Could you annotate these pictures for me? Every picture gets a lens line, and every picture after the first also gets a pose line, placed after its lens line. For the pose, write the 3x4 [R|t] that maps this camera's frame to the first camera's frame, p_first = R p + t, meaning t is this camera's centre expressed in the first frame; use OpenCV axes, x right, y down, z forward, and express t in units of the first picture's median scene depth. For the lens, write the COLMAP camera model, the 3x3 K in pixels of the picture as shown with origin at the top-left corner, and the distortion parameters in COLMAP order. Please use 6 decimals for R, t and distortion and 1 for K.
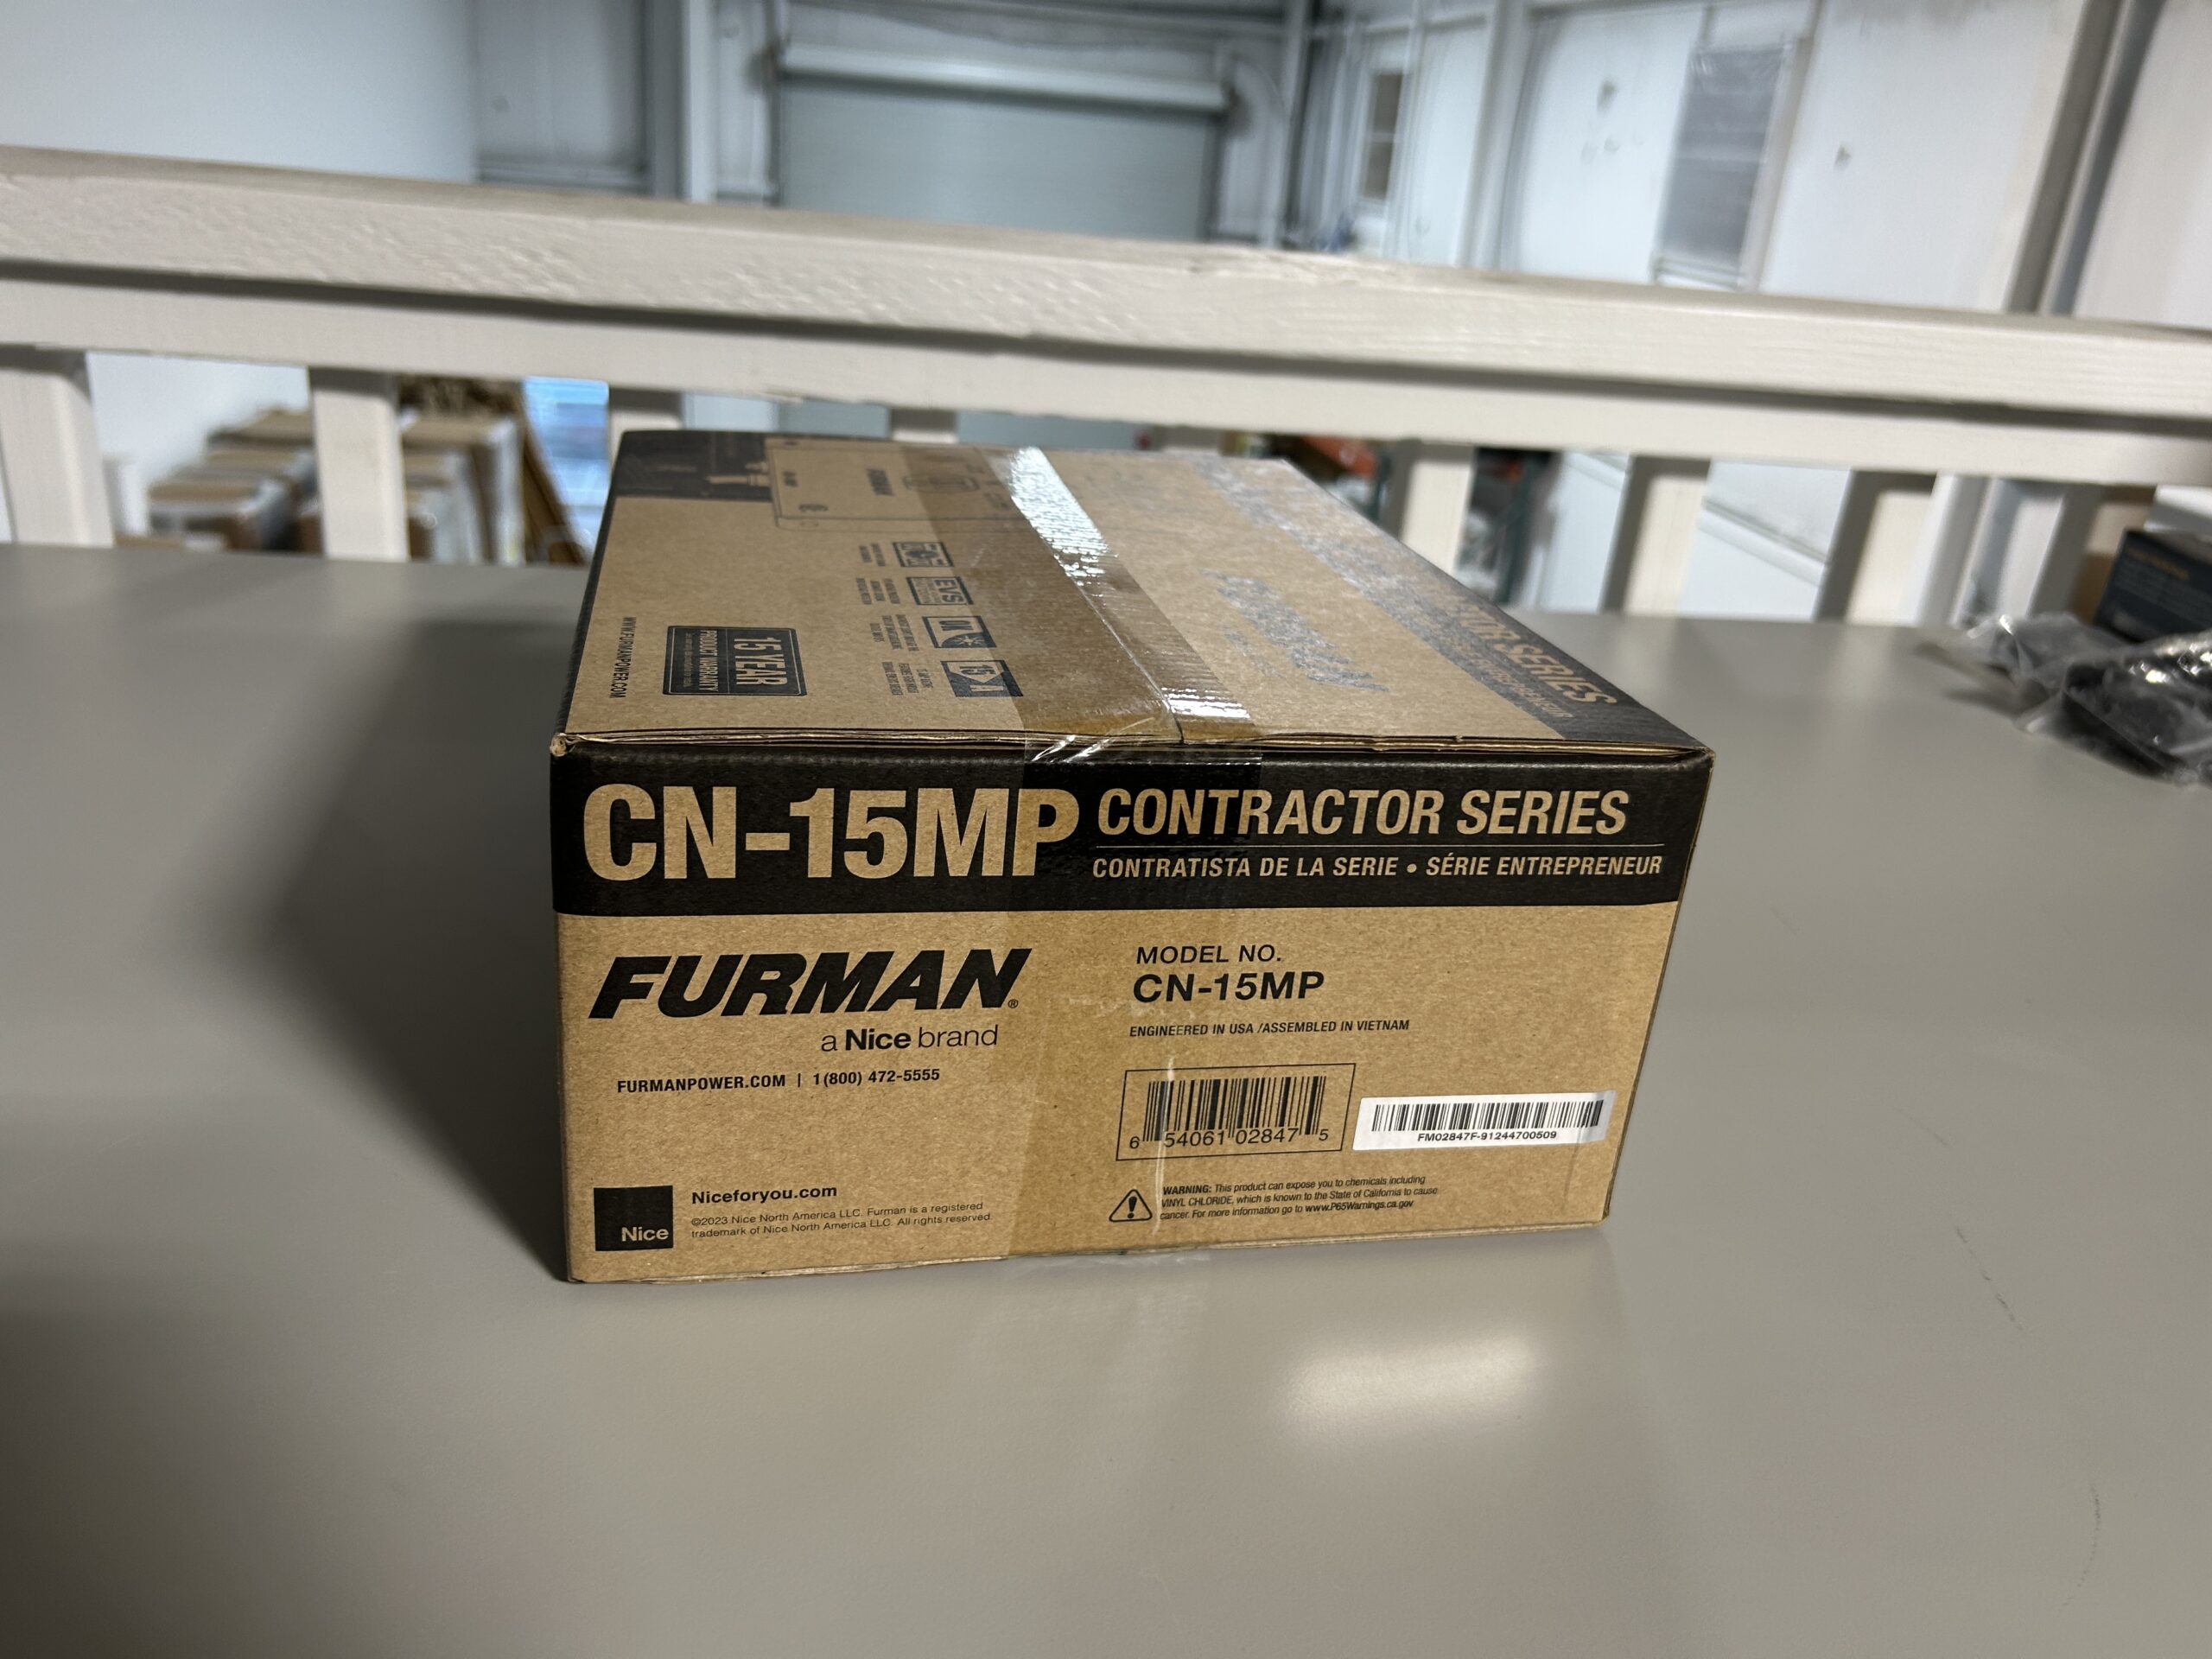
lens RADIAL K [[1690.0, 0, 1114.7], [0, 1690.0, 814.3], [0, 0, 1]] dist [0.022421, -0.028200]
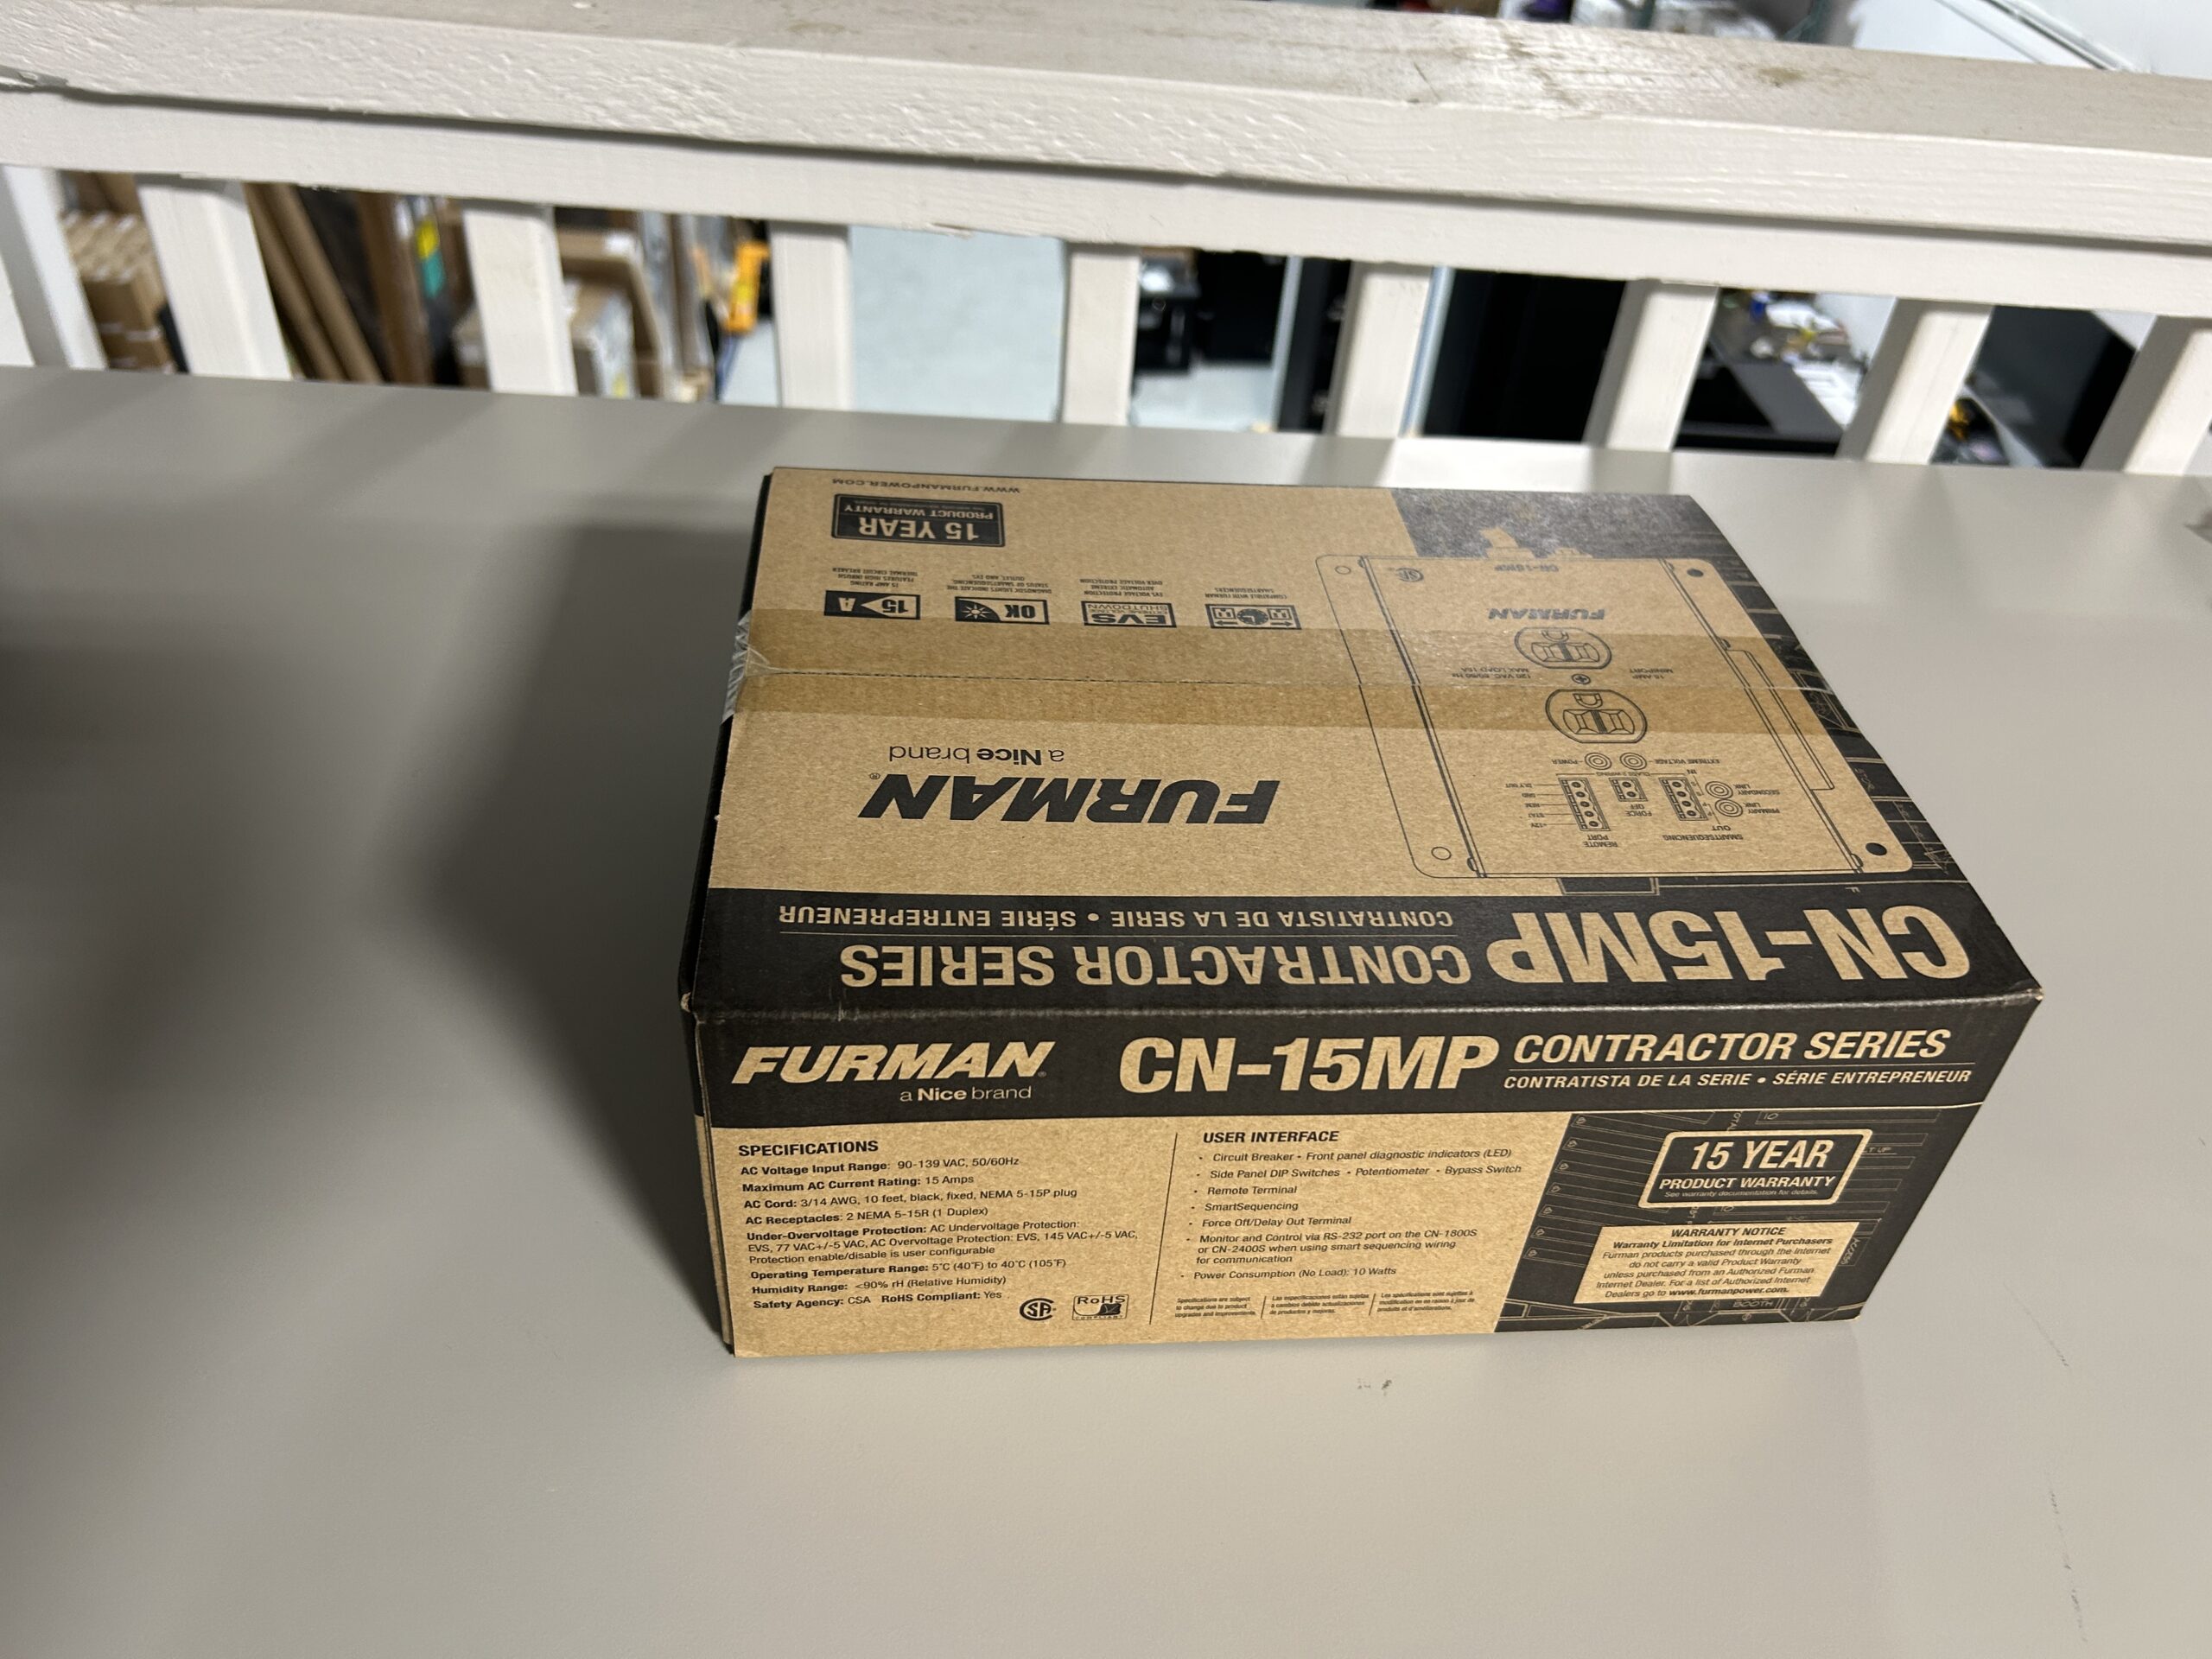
lens RADIAL K [[1690.0, 0, 1136.6], [0, 1690.0, 830.1], [0, 0, 1]] dist [0.022421, -0.028200]
pose [[0.993230, 0.065933, -0.095644, 0.012305], [-0.036317, 0.958295, 0.283465, -0.192244], [0.110345, -0.278073, 0.954201, 0.040026]]
